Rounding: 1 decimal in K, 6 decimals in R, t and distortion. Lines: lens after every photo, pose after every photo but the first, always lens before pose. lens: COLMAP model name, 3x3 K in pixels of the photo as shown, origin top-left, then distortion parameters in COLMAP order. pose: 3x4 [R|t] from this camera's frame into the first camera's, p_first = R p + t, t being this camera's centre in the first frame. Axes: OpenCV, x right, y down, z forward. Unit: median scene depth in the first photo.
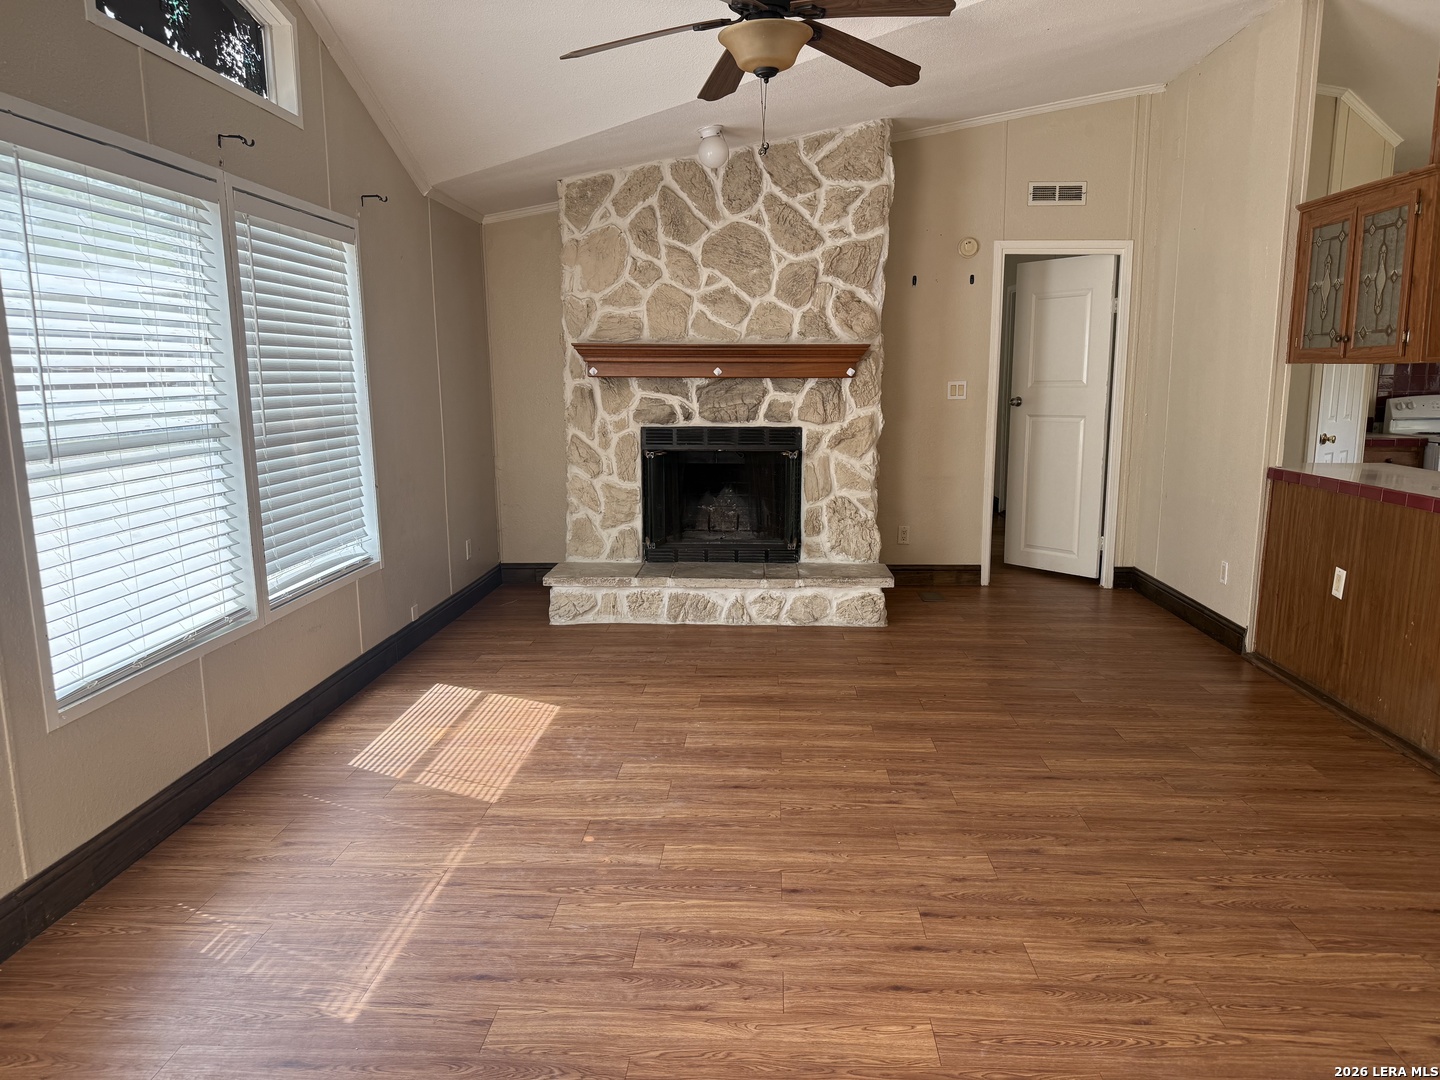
lens RADIAL K [[995.9, 0, 724.3], [0, 995.9, 570.1], [0, 0, 1]] dist [0.042188, -0.032636]
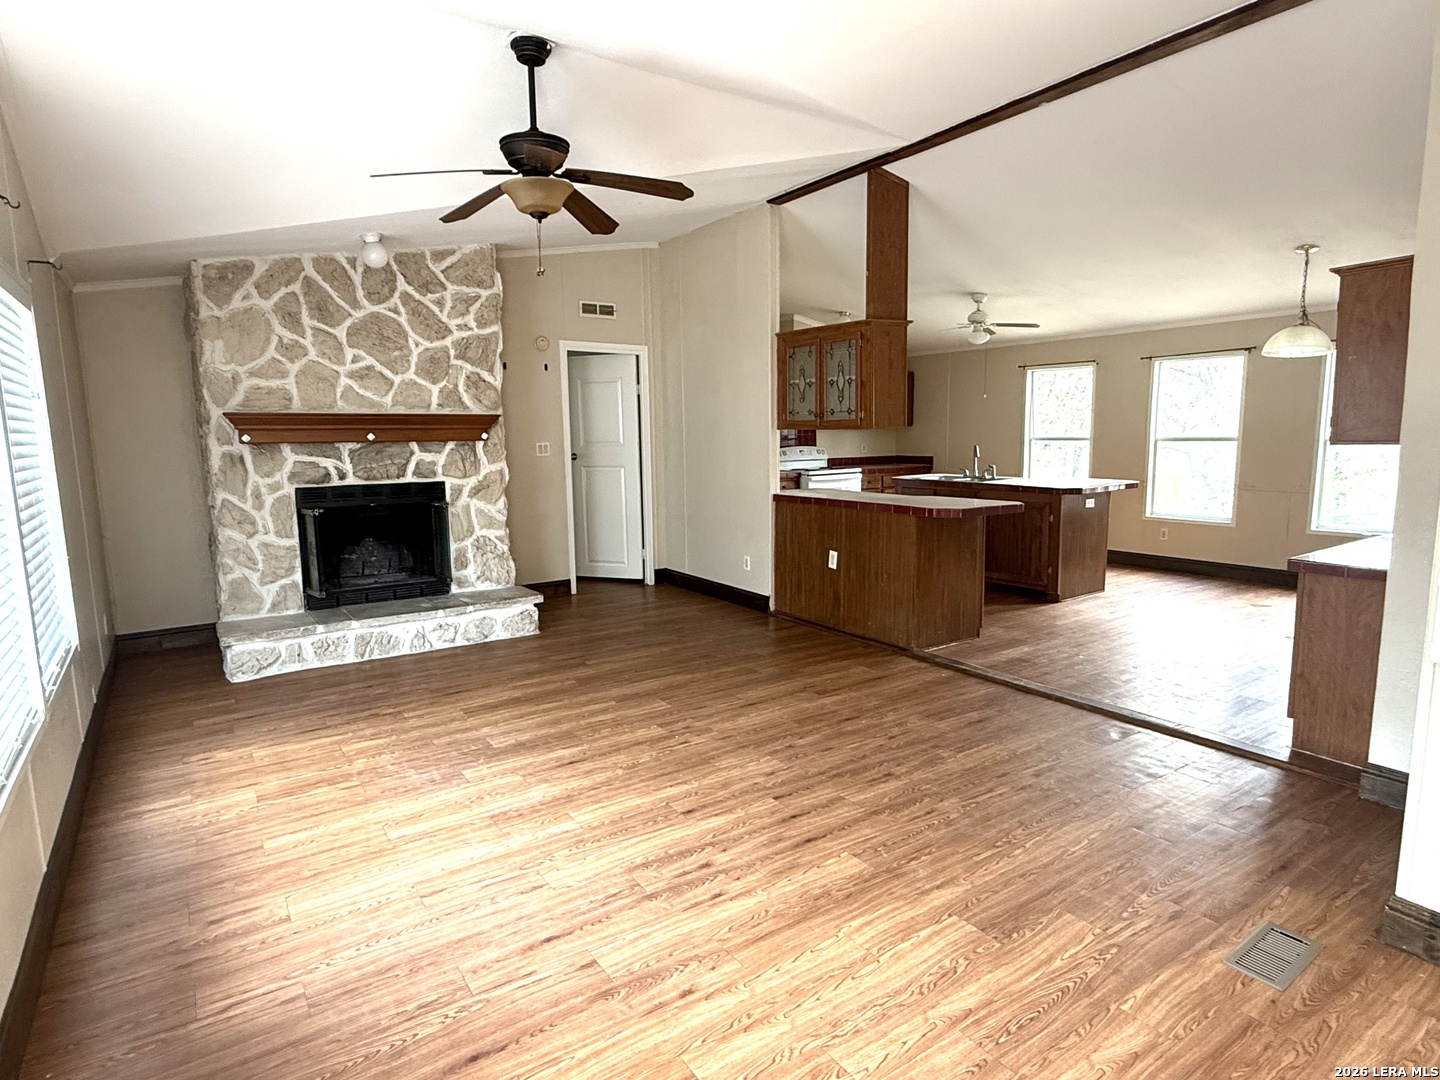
lens RADIAL K [[807.9, 0, 722.2], [0, 807.9, 540.2], [0, 0, 1]] dist [-0.005671, -0.002470]
pose [[0.797740, -0.088014, 0.596544, -0.258774], [0.125616, 0.991843, -0.021646, -0.009929], [-0.589773, 0.092203, 0.802288, 0.023838]]
